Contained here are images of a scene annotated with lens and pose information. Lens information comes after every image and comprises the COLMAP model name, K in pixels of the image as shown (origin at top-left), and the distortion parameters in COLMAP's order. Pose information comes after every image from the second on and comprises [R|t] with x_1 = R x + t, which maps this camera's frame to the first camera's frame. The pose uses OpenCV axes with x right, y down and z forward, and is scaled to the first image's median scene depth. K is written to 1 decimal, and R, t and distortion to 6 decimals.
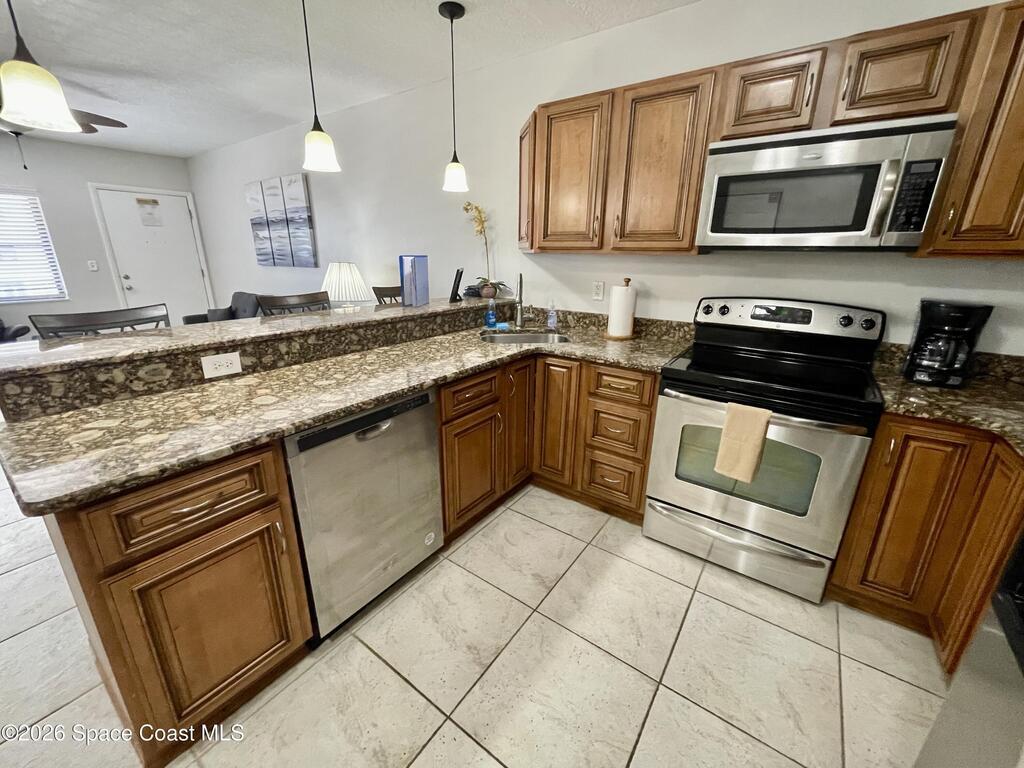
lens RADIAL K [[412.0, 0, 510.6], [0, 412.0, 384.3], [0, 0, 1]] dist [-0.003476, -0.000491]
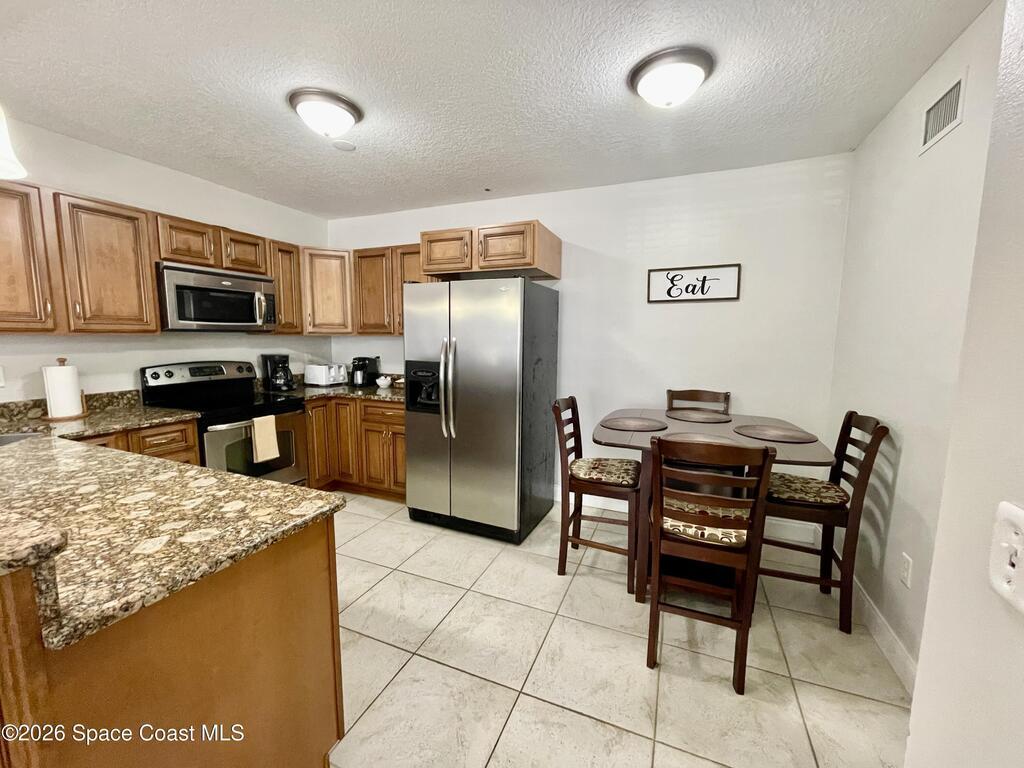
lens RADIAL K [[413.2, 0, 510.1], [0, 413.2, 384.3], [0, 0, 1]] dist [-0.003572, 0.000329]
pose [[-0.223183, -0.127875, 0.966353, -1.214982], [0.289432, 0.937956, 0.190963, -0.098173], [-0.930816, 0.322313, -0.172325, 0.241191]]
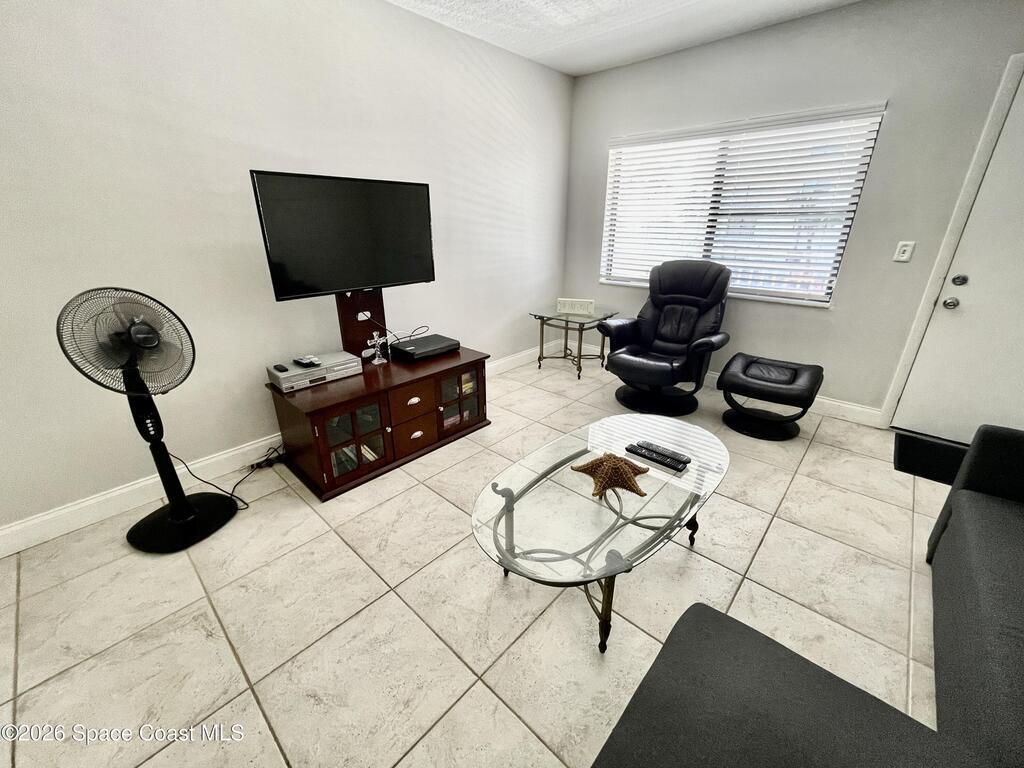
lens RADIAL K [[413.2, 0, 510.1], [0, 413.2, 384.3], [0, 0, 1]] dist [-0.003572, 0.000329]
pose [[-0.122092, 0.366482, -0.922380, -1.222772], [-0.301288, 0.871795, 0.386263, -0.550001], [0.945684, 0.325062, 0.003978, 1.672935]]
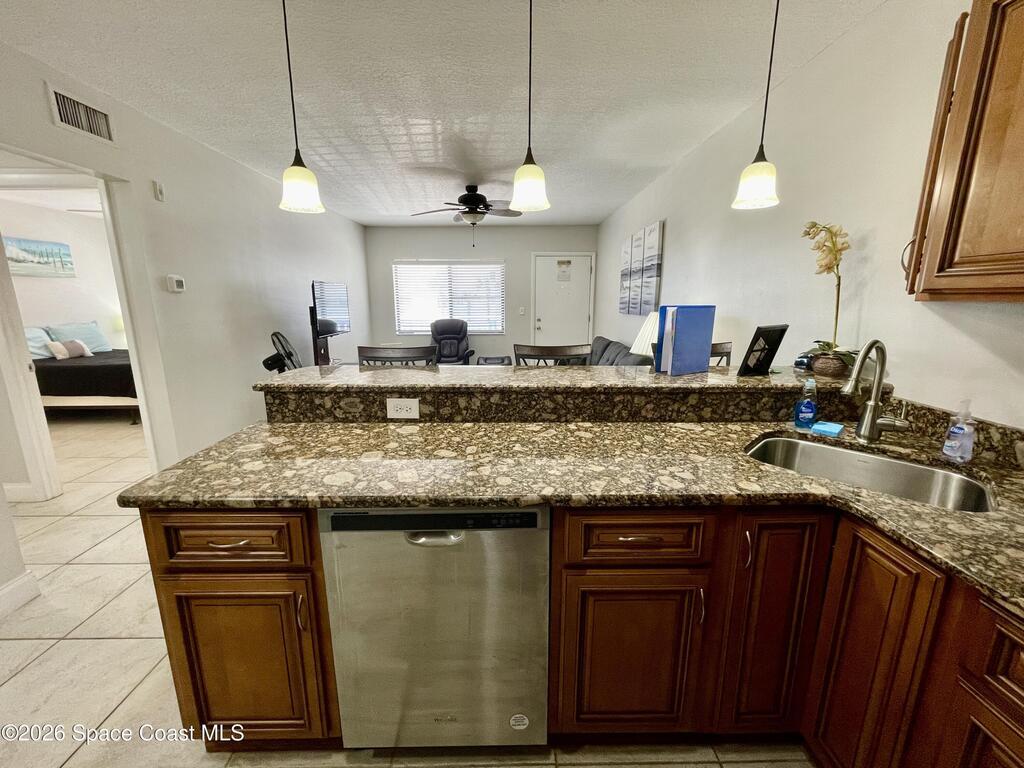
lens RADIAL K [[413.2, 0, 510.1], [0, 413.2, 384.3], [0, 0, 1]] dist [-0.003572, 0.000329]
pose [[0.594090, 0.153351, -0.789646, 0.234148], [-0.238455, 0.971110, 0.009191, -0.154966], [0.768242, 0.182835, 0.613494, 0.477727]]
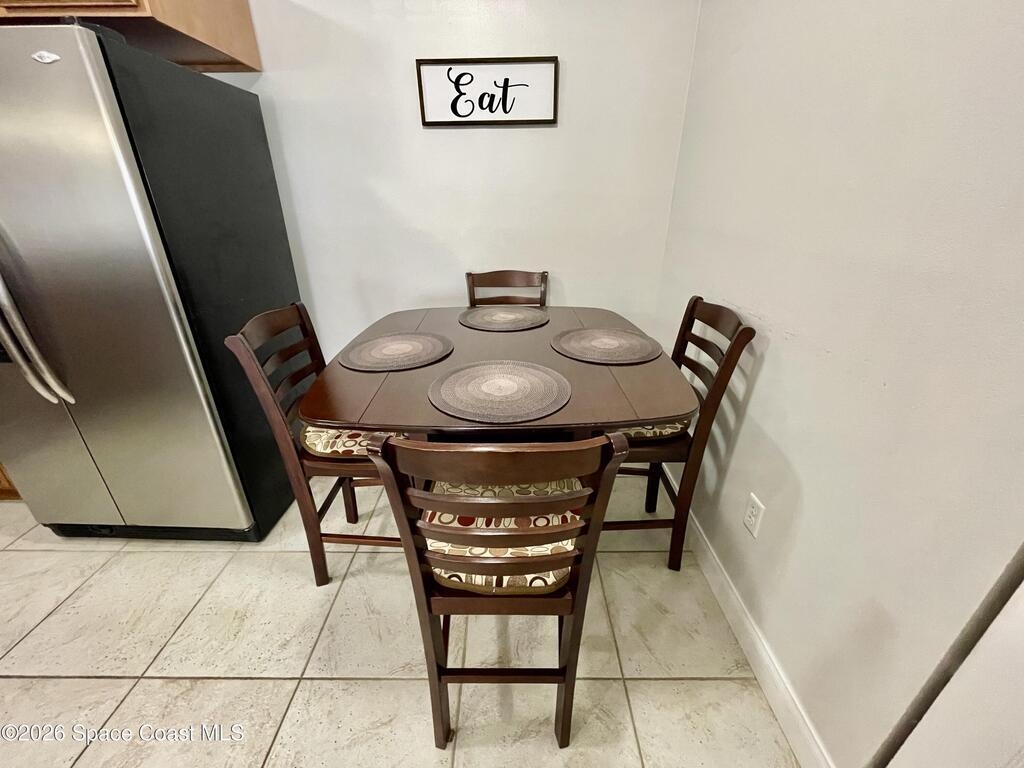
lens RADIAL K [[412.0, 0, 510.6], [0, 412.0, 384.3], [0, 0, 1]] dist [-0.003476, -0.000491]
pose [[-0.582491, -0.352464, 0.732443, -0.756888], [0.242924, 0.784426, 0.570670, 0.049525], [-0.775688, 0.510338, -0.371299, -0.150514]]
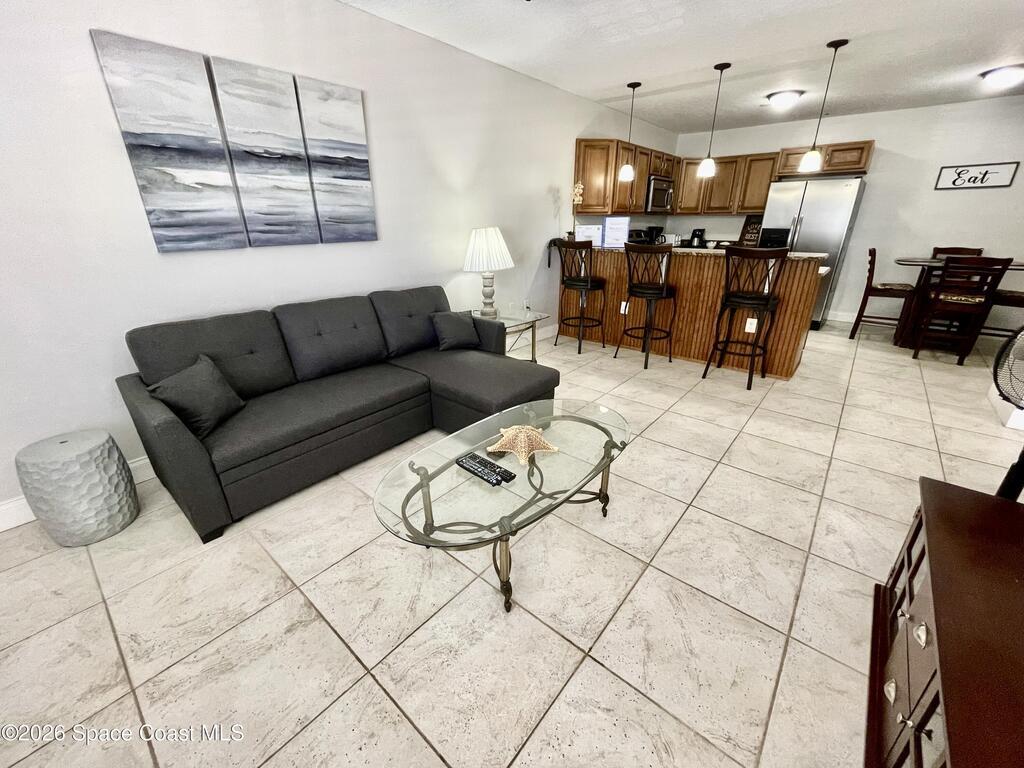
lens RADIAL K [[413.2, 0, 510.1], [0, 413.2, 384.3], [0, 0, 1]] dist [-0.003572, 0.000329]
pose [[0.082883, -0.382908, 0.920061, -2.841126], [0.310073, 0.887319, 0.341349, -0.572757], [-0.947093, 0.256995, 0.192273, 1.745230]]
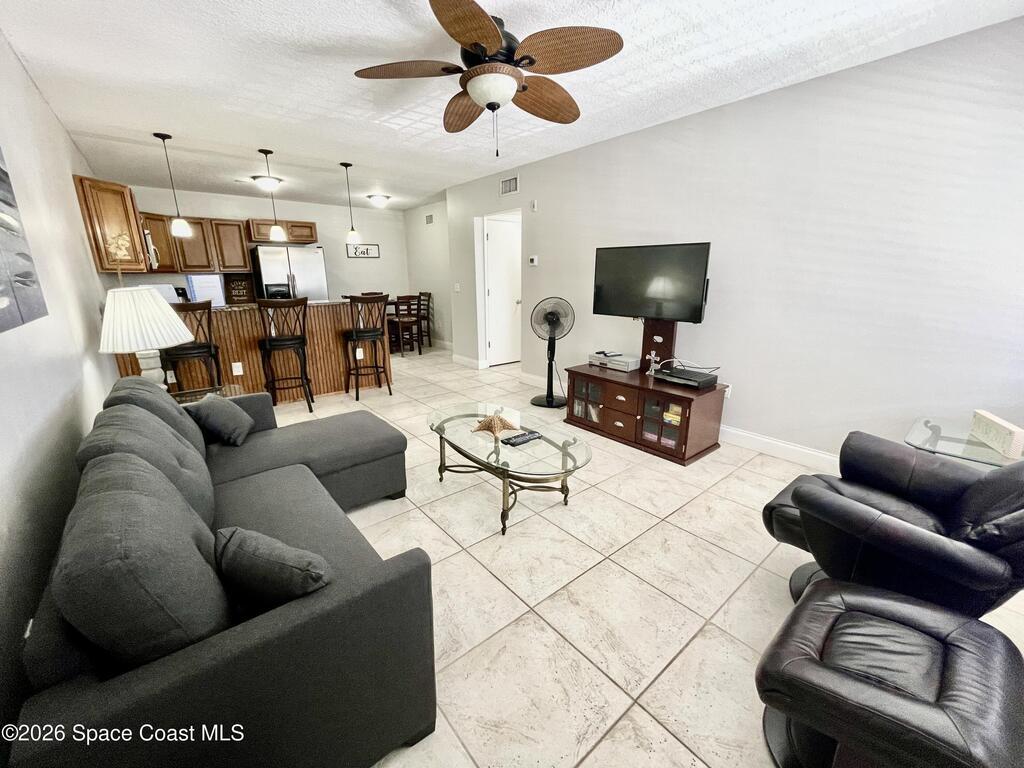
lens RADIAL K [[412.0, 0, 510.6], [0, 412.0, 384.3], [0, 0, 1]] dist [-0.003476, -0.000491]
pose [[-0.966399, -0.073045, 0.246448, -2.372607], [0.073134, 0.841011, 0.536052, -0.962005], [-0.246421, 0.536064, -0.807411, 2.968632]]
